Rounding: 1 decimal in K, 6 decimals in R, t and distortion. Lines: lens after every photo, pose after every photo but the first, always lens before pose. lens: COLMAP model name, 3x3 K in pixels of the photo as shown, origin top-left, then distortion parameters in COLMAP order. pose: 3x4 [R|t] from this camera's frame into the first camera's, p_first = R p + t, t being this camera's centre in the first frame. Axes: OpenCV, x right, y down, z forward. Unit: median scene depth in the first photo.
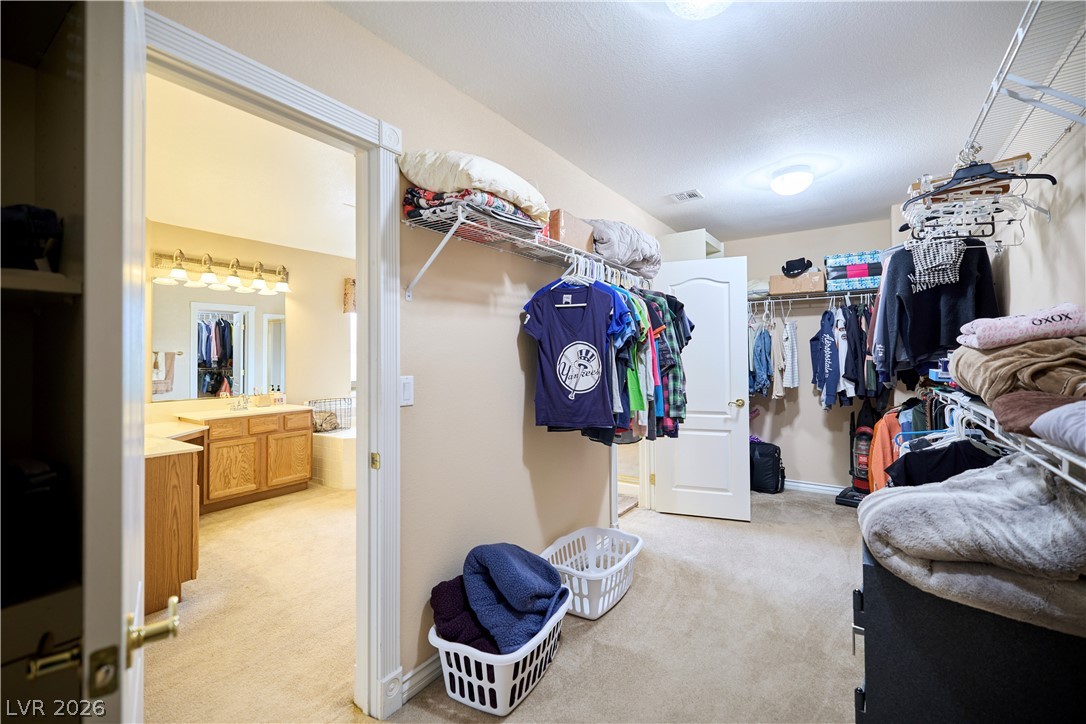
lens RADIAL K [[470.3, 0, 542.0], [0, 470.3, 351.8], [0, 0, 1]] dist [0.000457, -0.000755]
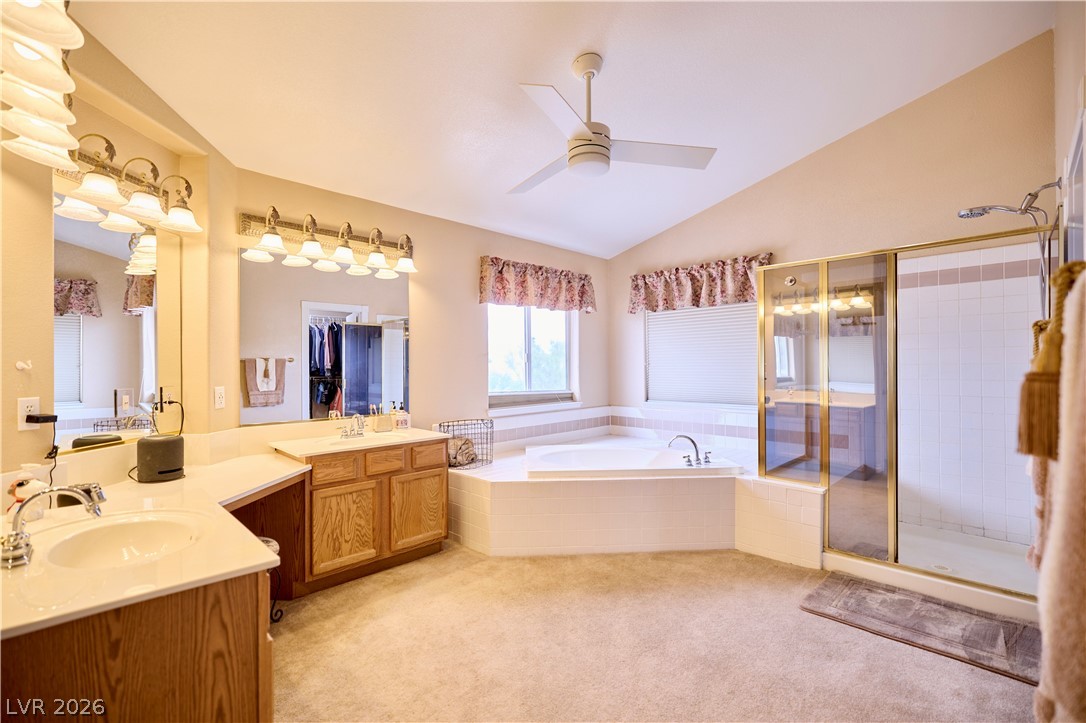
lens RADIAL K [[475.2, 0, 543.8], [0, 475.2, 365.9], [0, 0, 1]] dist [-0.003912, -0.000127]
pose [[0.982109, -0.000540, -0.188311, -0.219262], [0.002670, 0.999935, 0.011057, 0.008559], [0.188293, -0.011361, 0.982047, 0.342295]]
